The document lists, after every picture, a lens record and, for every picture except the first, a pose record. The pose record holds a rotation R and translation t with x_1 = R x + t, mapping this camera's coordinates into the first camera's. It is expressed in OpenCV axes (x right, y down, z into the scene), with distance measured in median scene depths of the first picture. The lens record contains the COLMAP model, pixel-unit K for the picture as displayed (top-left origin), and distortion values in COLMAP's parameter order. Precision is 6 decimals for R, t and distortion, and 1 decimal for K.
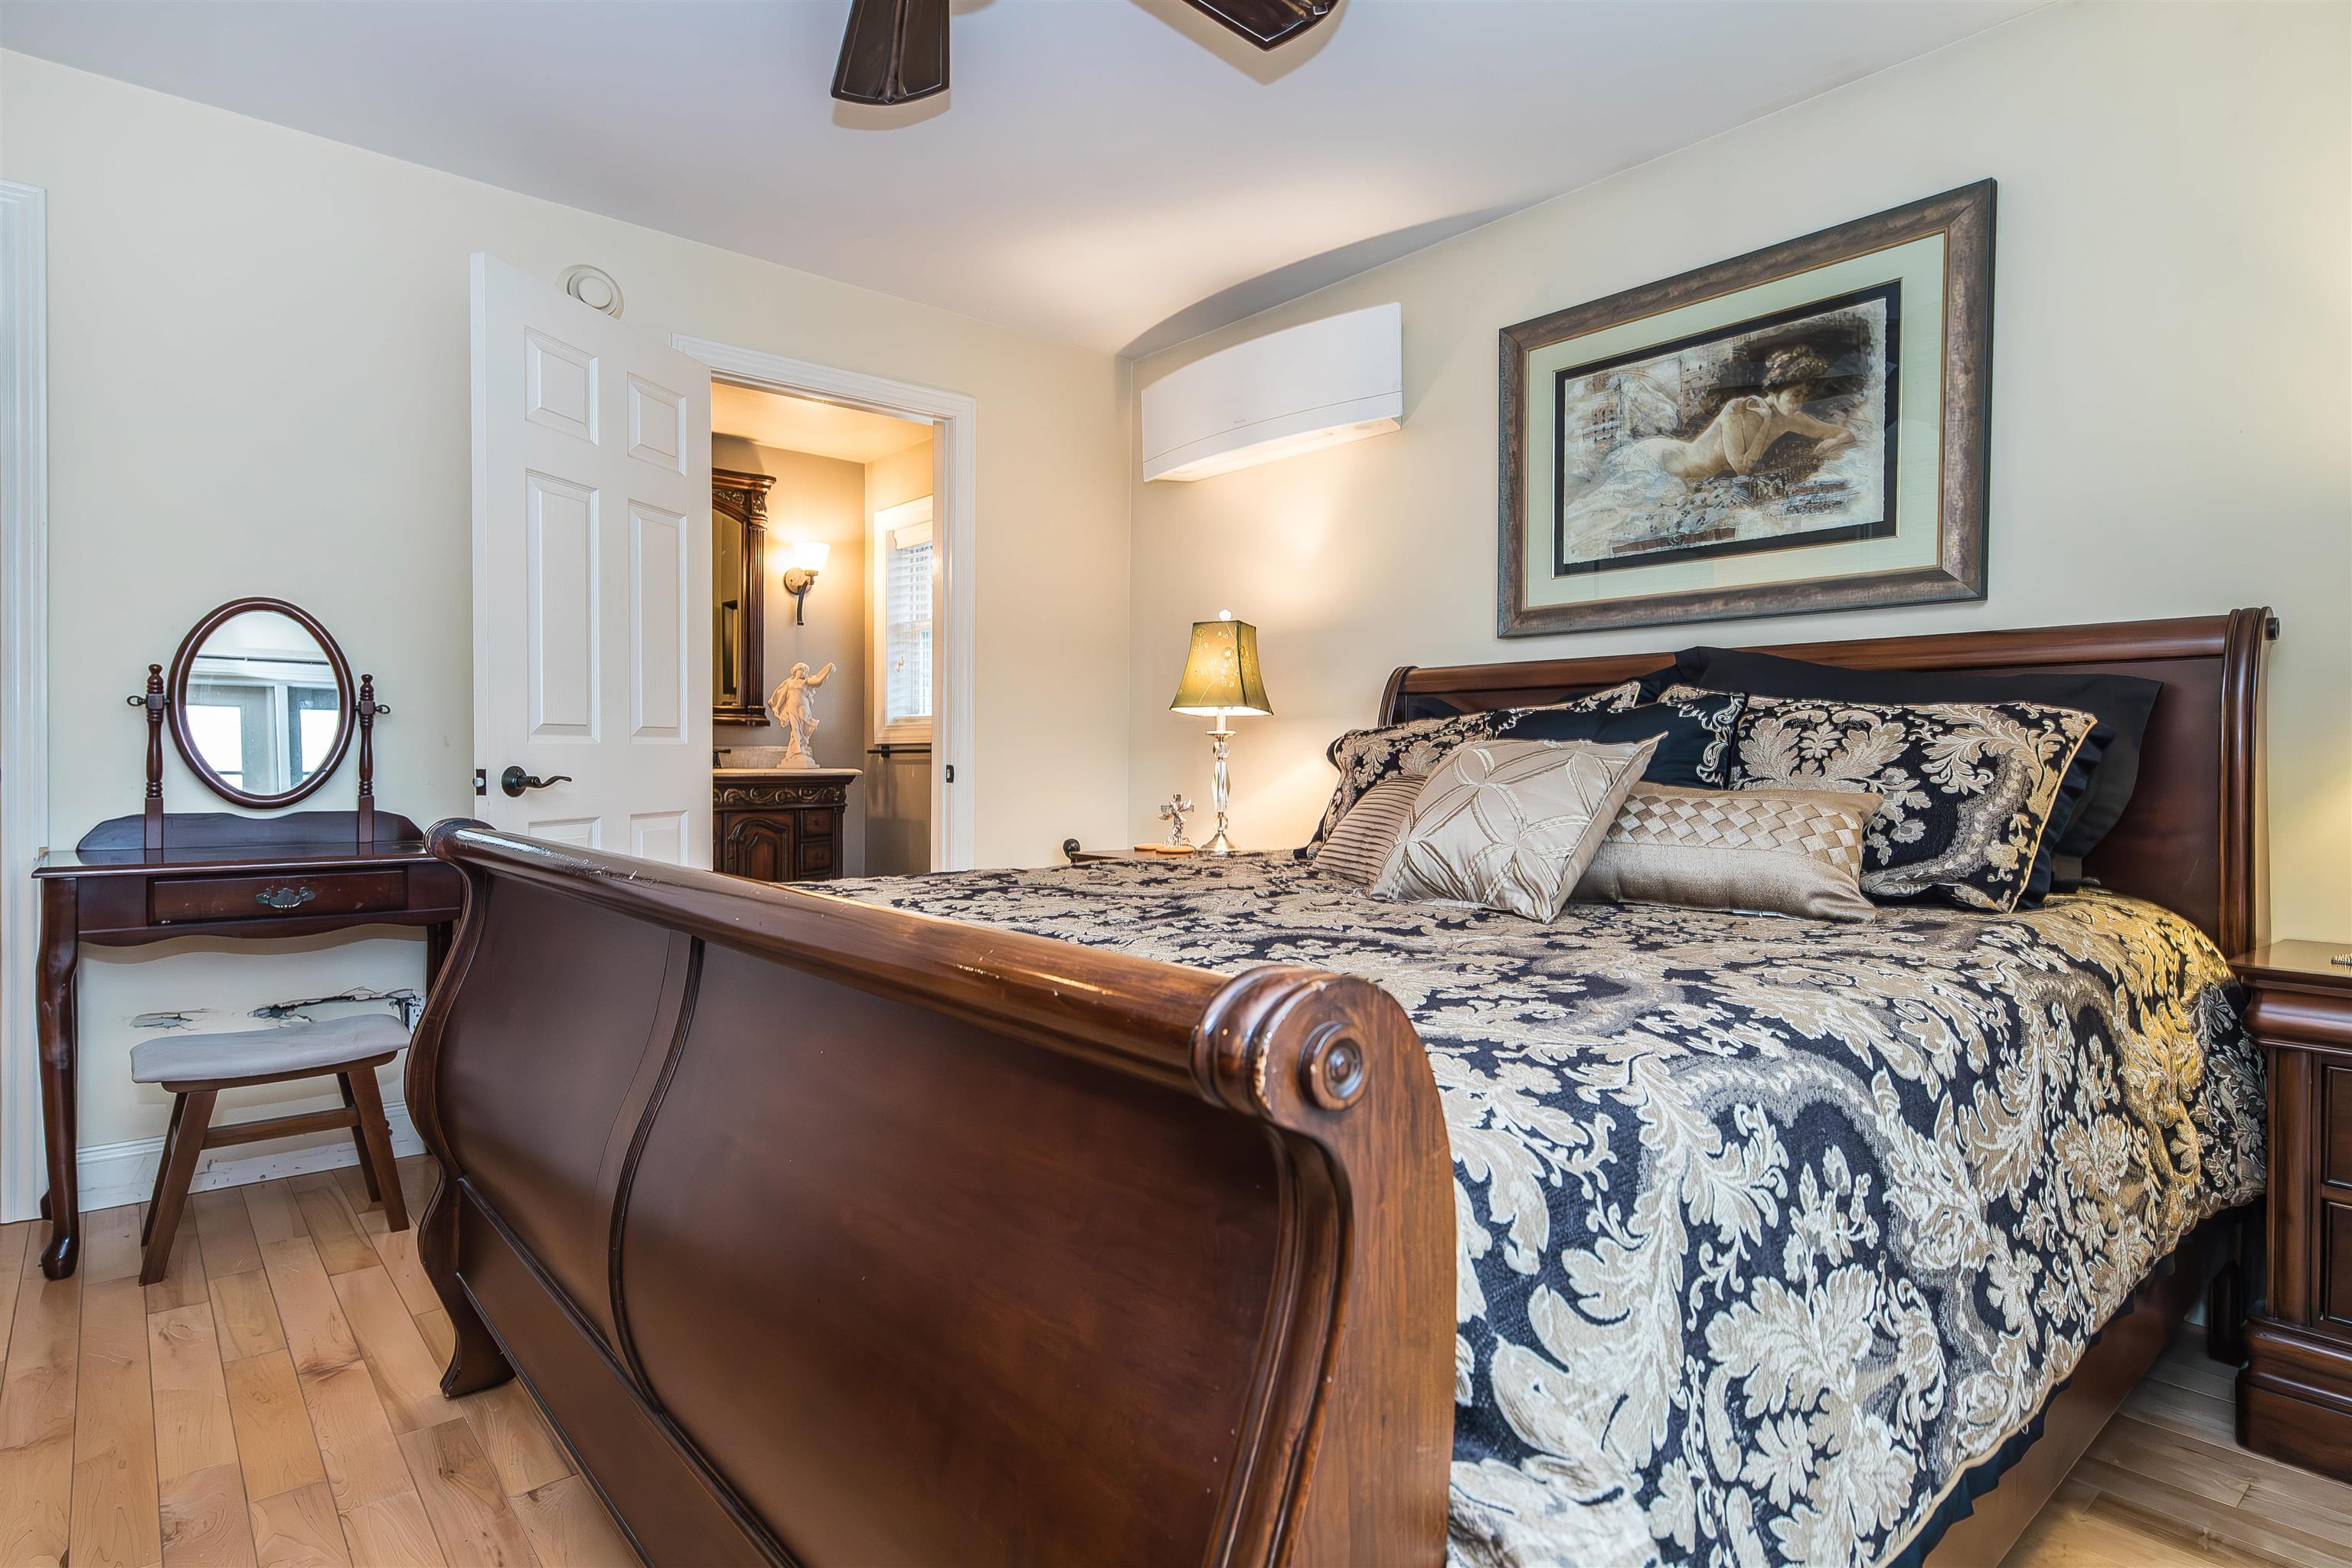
lens RADIAL K [[1184.2, 0, 1176.0], [0, 1184.2, 784.0], [0, 0, 1]] dist [-0.000072, -0.000216]
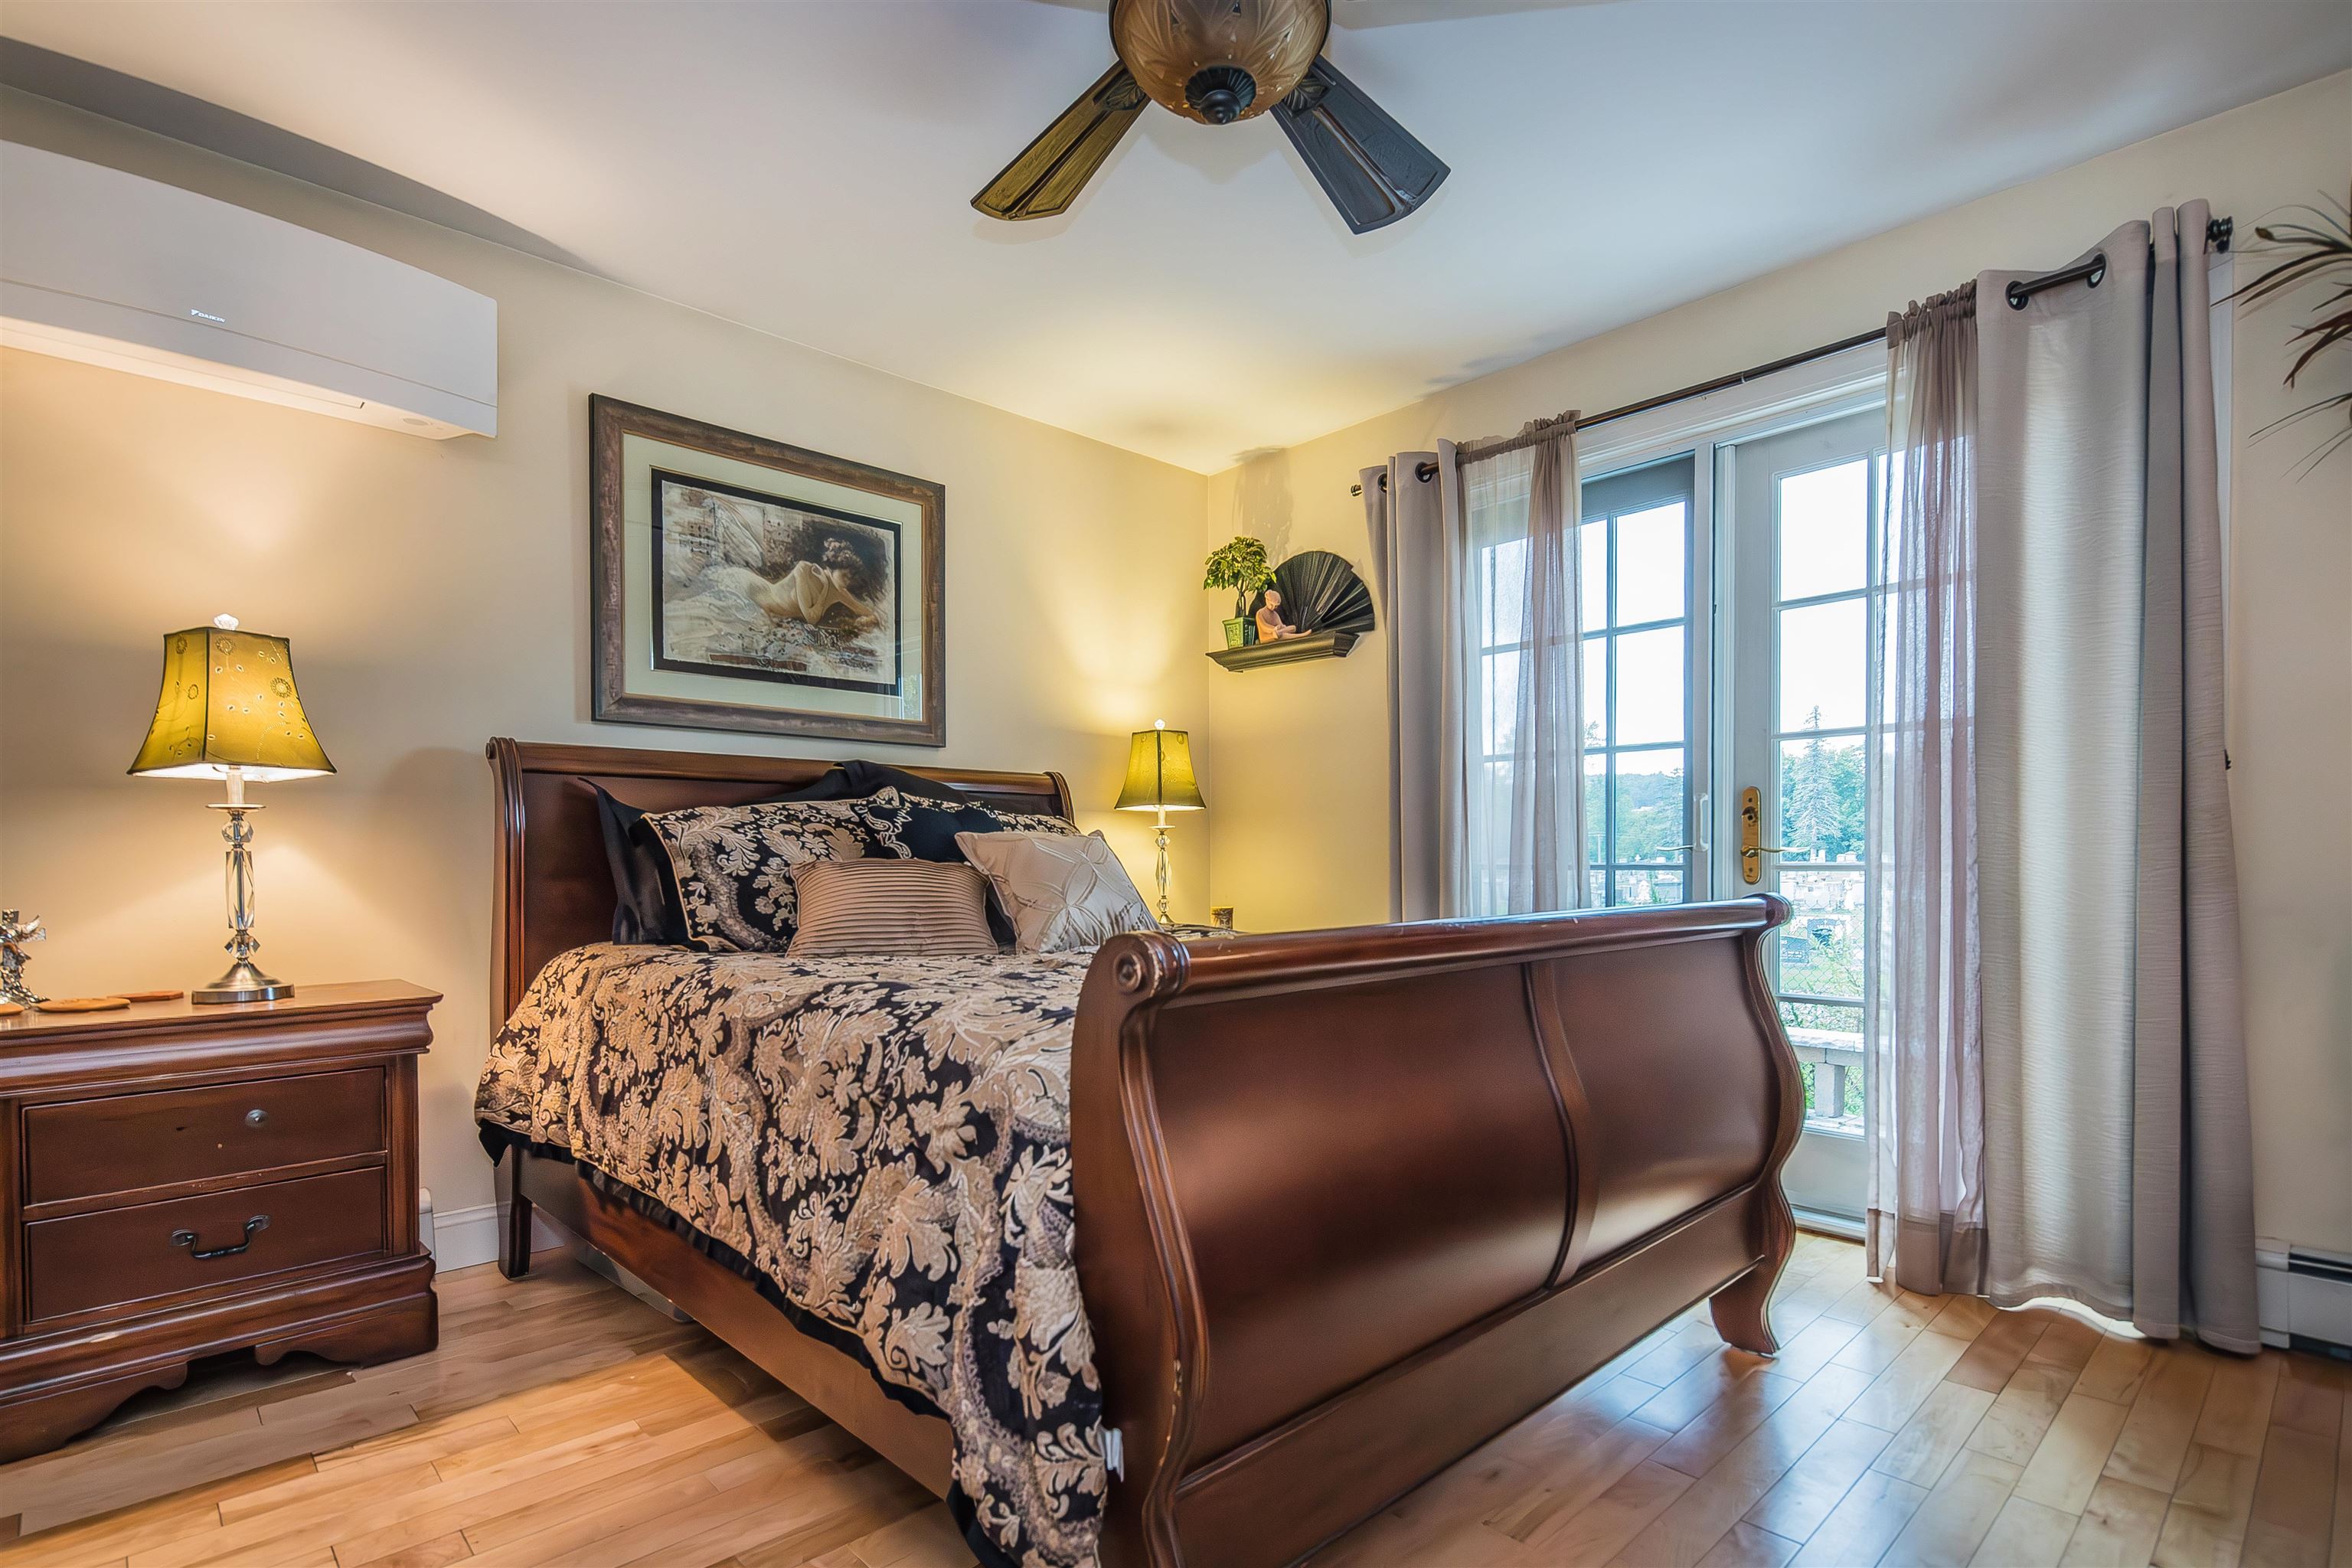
lens RADIAL K [[1160.5, 0, 1170.1], [0, 1160.5, 871.7], [0, 0, 1]] dist [0.001690, 0.000336]
pose [[-0.042829, -0.019880, 0.998885, -0.741578], [0.019916, 0.999586, 0.020748, -0.013124], [-0.998884, 0.020782, -0.042415, 0.636291]]
